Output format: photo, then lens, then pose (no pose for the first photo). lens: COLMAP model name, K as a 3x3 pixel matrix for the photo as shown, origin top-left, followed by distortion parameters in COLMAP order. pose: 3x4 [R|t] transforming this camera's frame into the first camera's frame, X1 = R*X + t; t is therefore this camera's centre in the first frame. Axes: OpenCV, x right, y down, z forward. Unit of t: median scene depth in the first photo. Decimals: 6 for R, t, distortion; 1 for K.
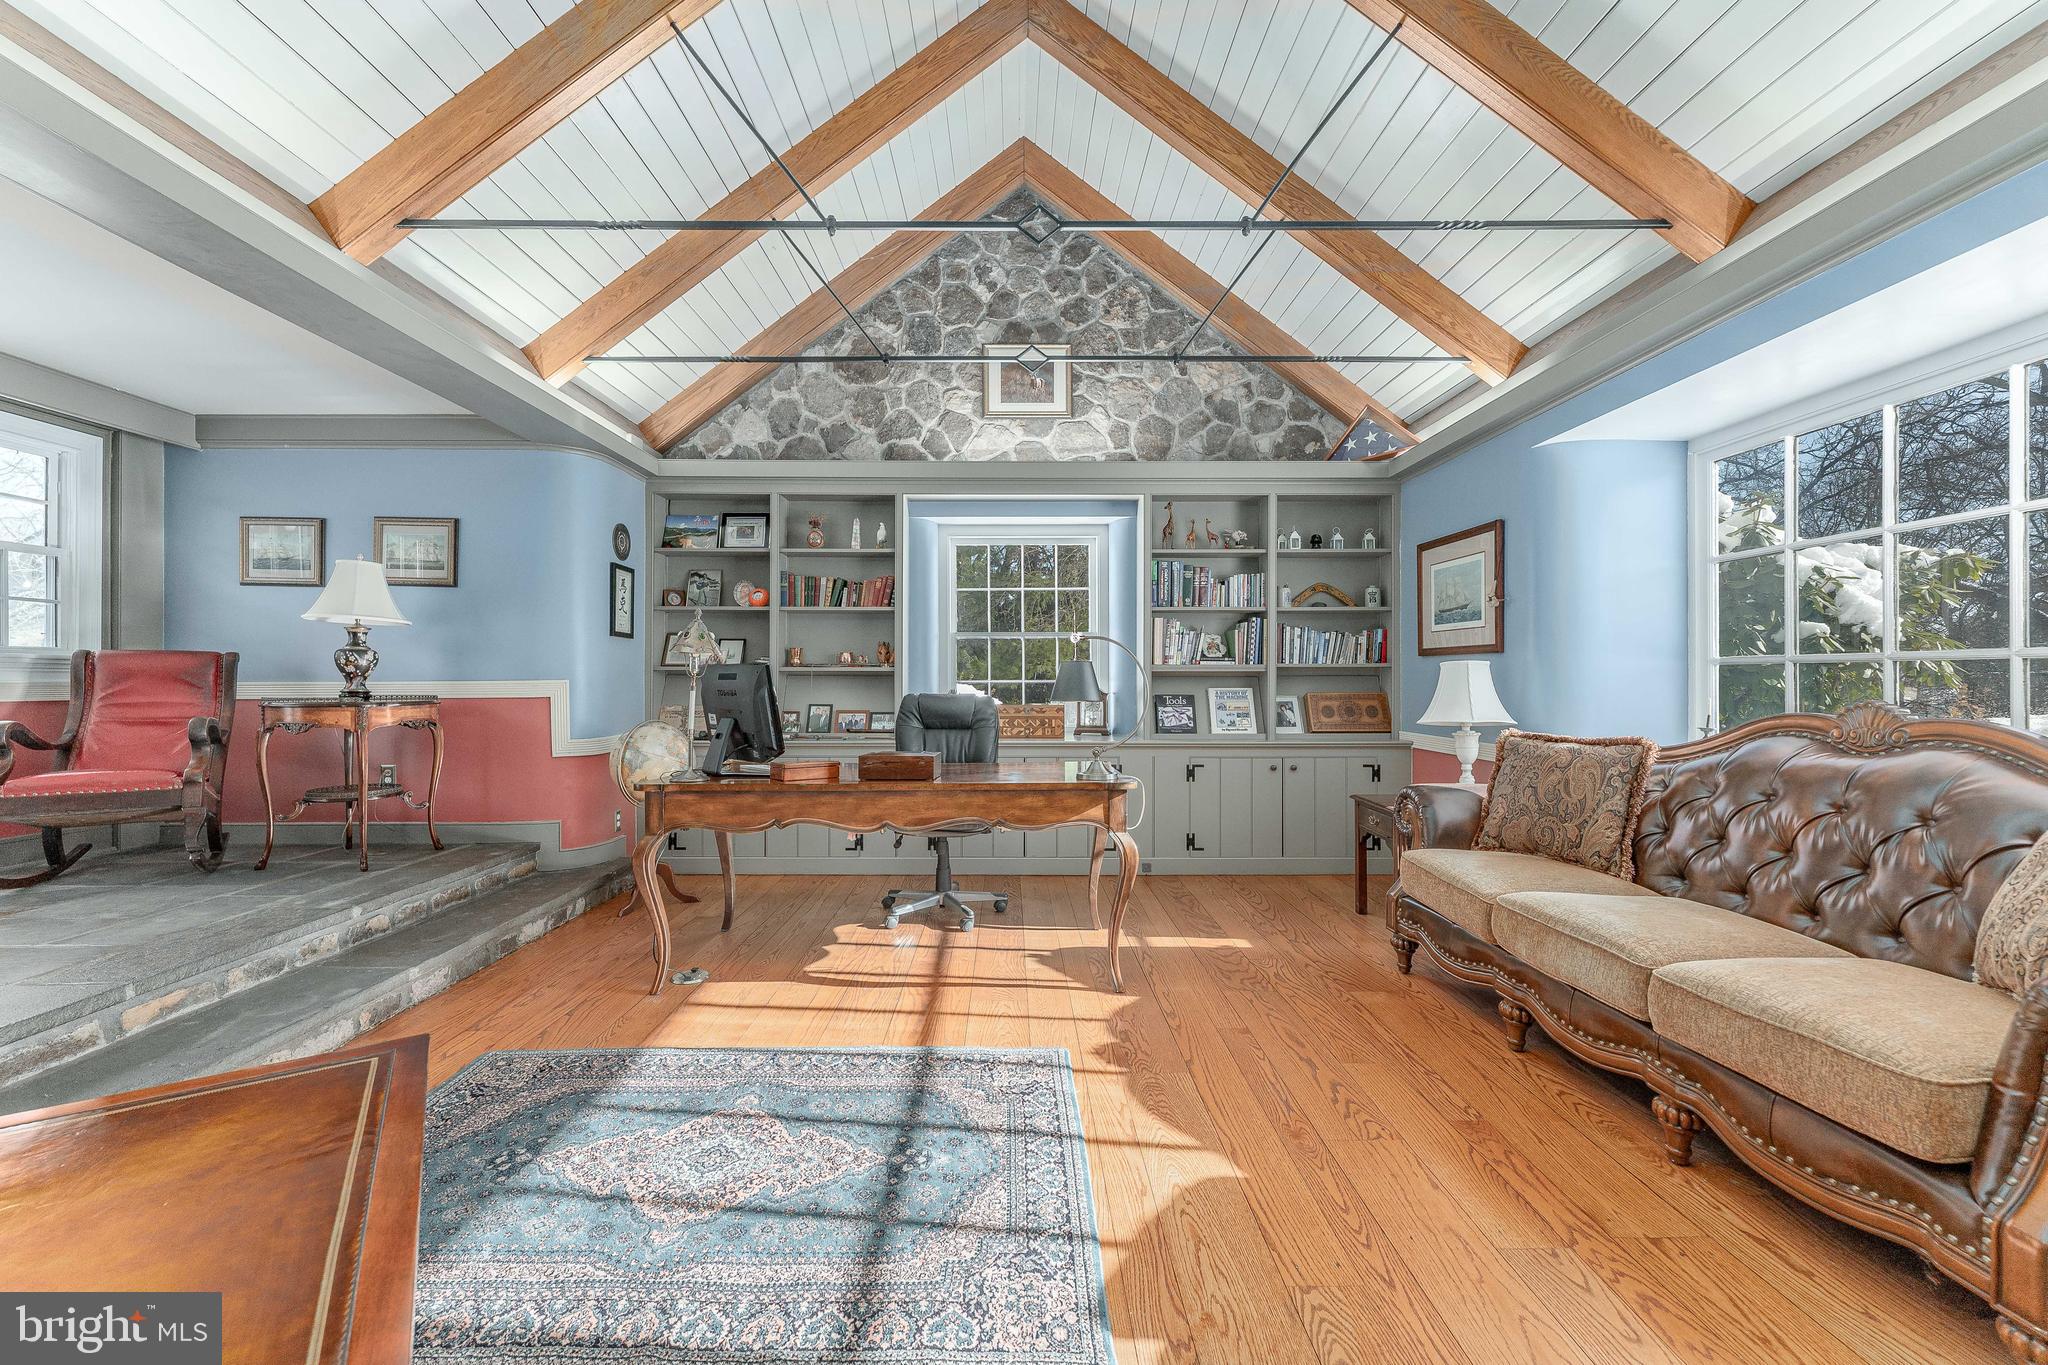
lens RADIAL K [[816.7, 0, 1024.0], [0, 816.7, 682.5], [0, 0, 1]] dist [-0.000140, -0.000077]
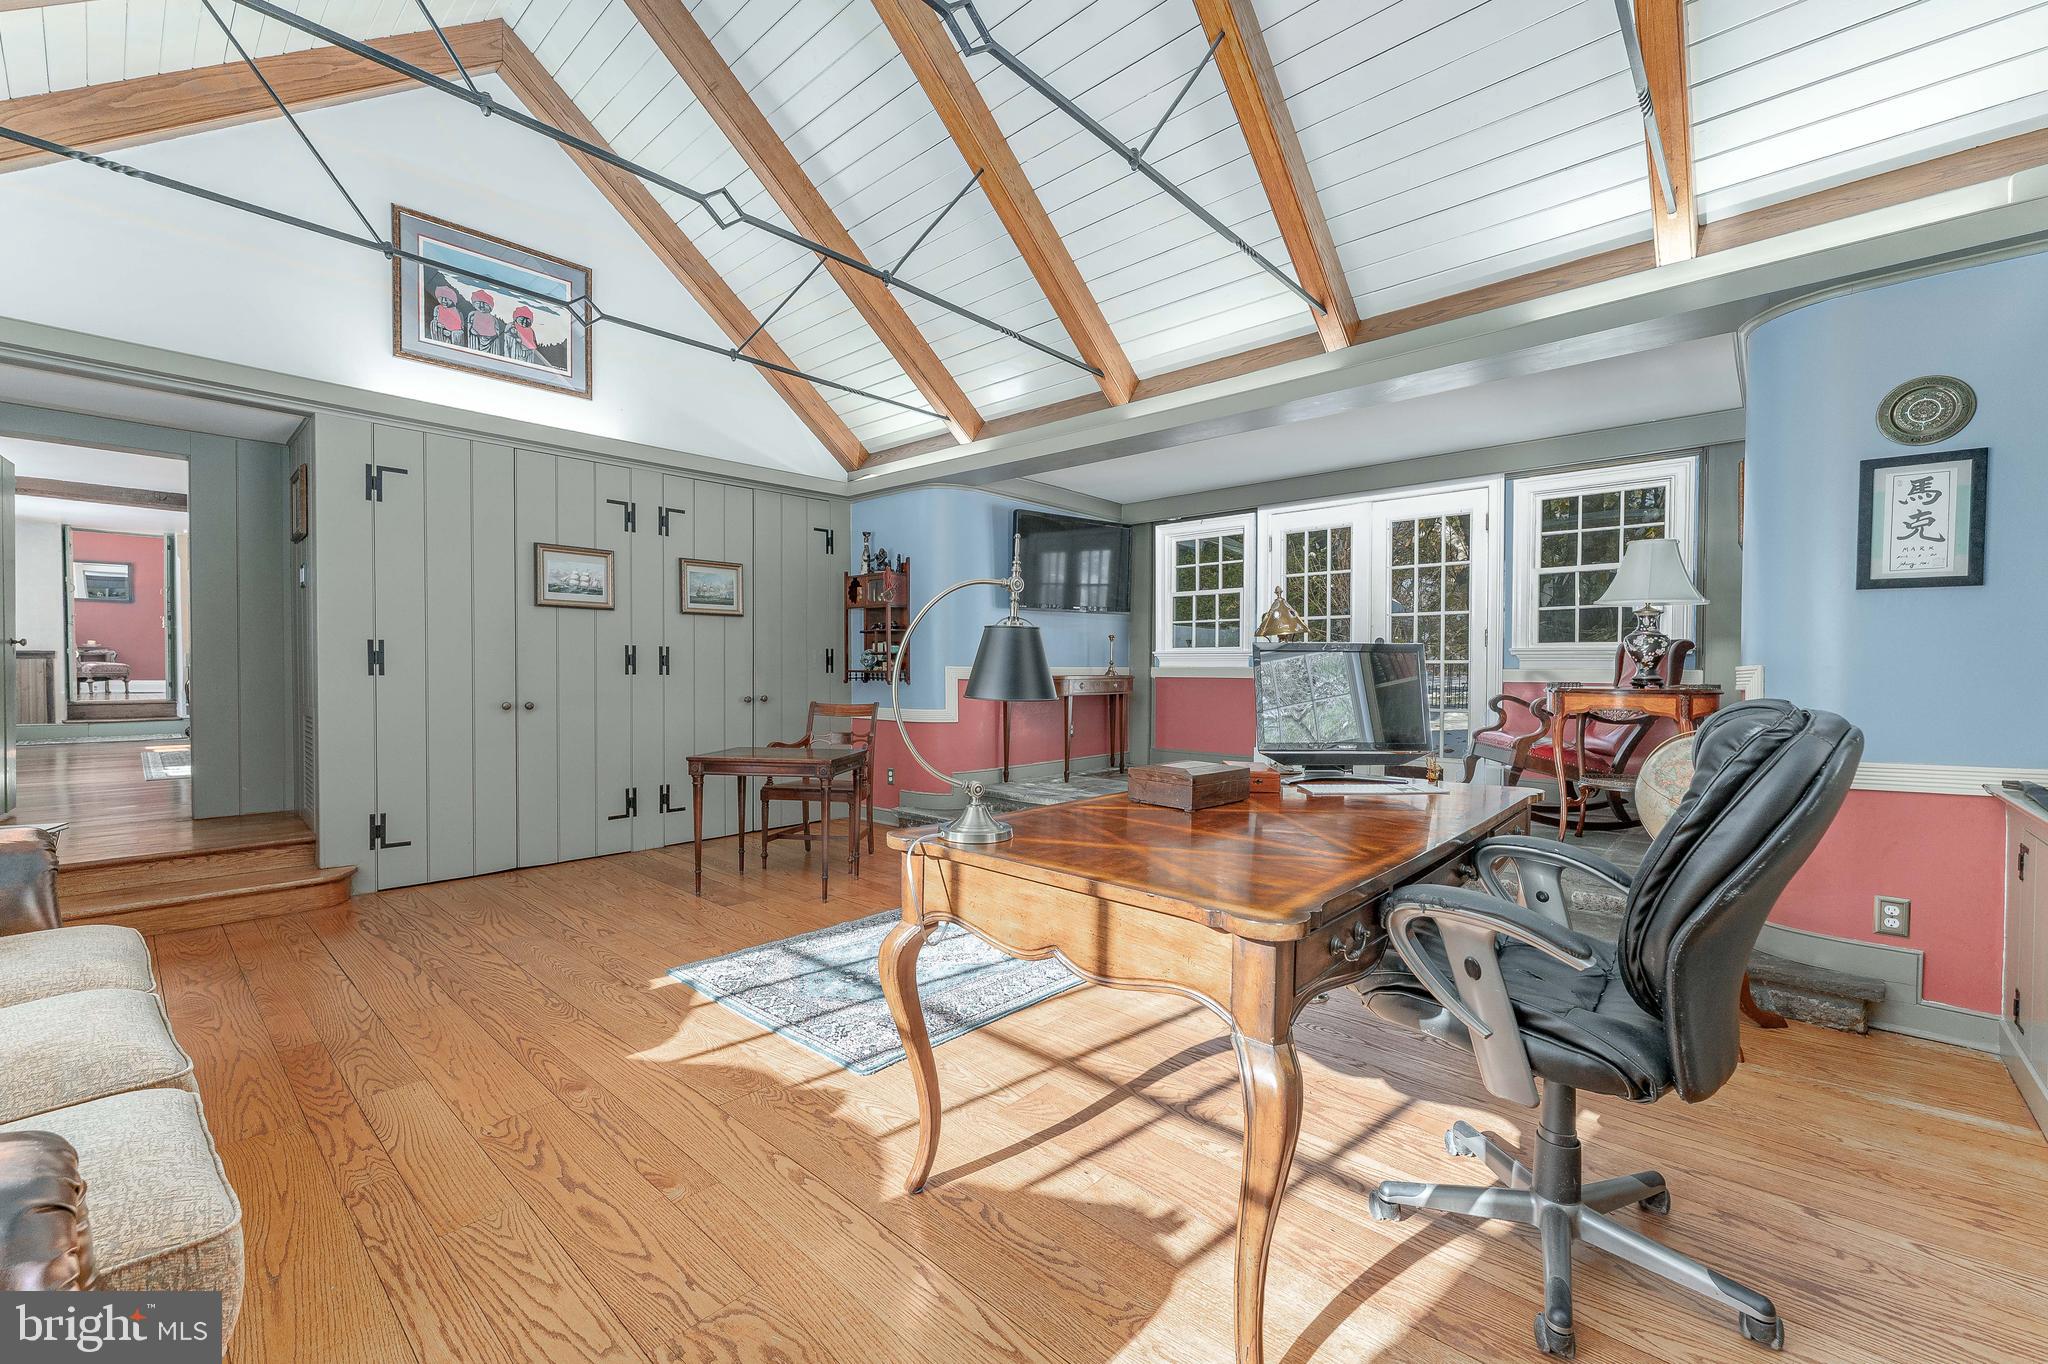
lens RADIAL K [[835.4, 0, 1027.6], [0, 835.4, 679.7], [0, 0, 1]] dist [-0.000183, -0.000540]
pose [[-0.672234, 0.012003, -0.740241, 0.291604], [-0.002269, 0.999830, 0.018273, -0.002765], [0.740335, 0.013963, -0.672093, 0.834416]]
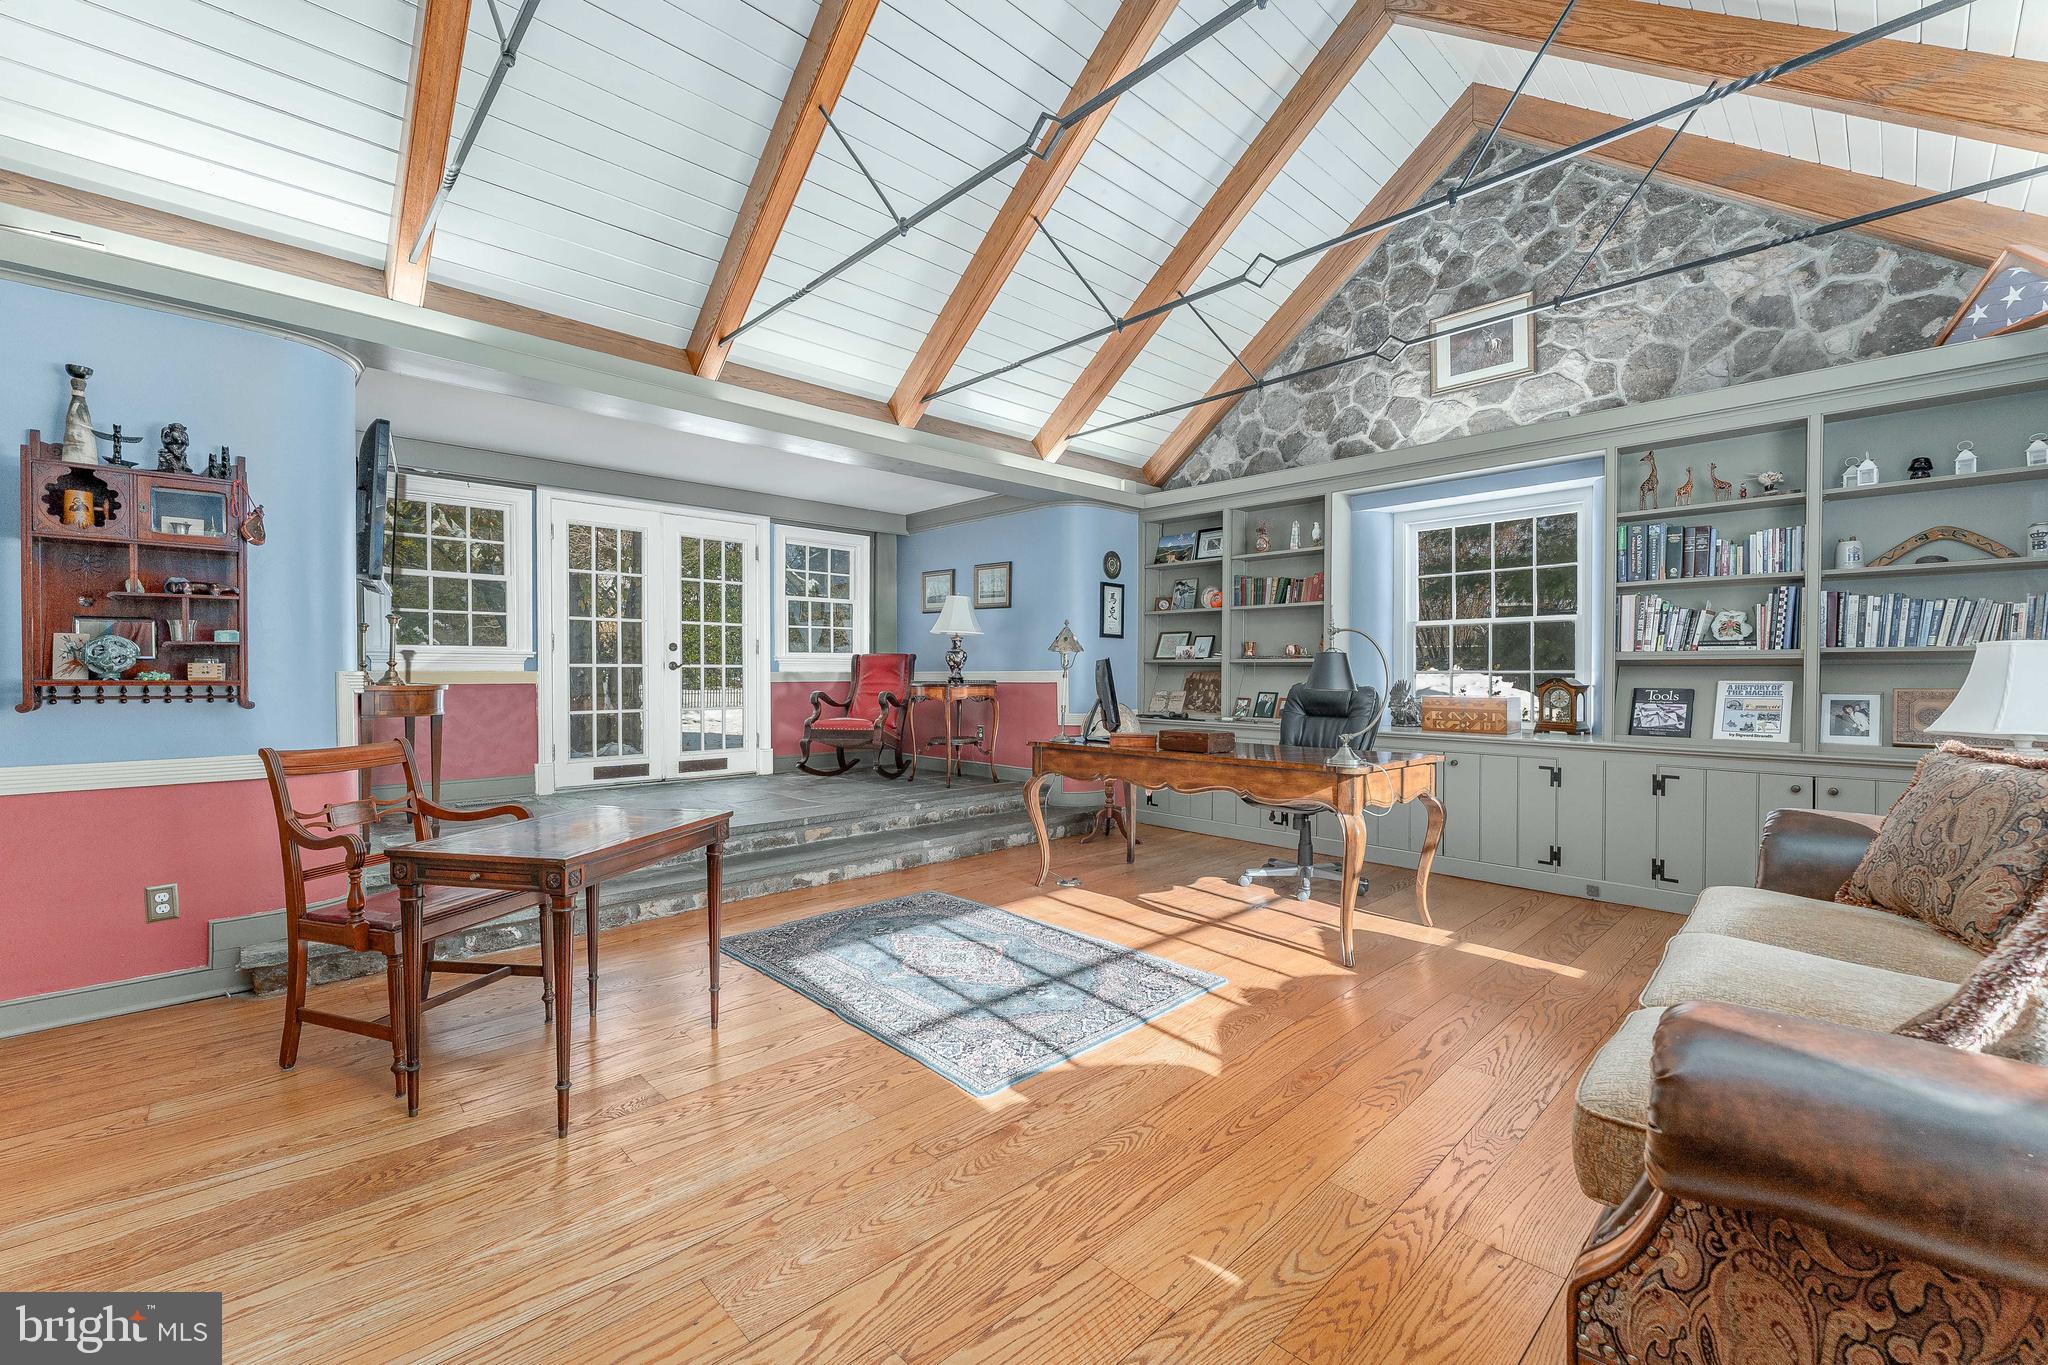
lens RADIAL K [[835.4, 0, 1027.6], [0, 835.4, 680.2], [0, 0, 1]] dist [-0.000183, -0.000540]
pose [[0.692528, 0.008257, -0.721344, 0.347161], [-0.002568, 0.999956, 0.008980, 0.000929], [0.721387, -0.004366, 0.692519, -0.023120]]
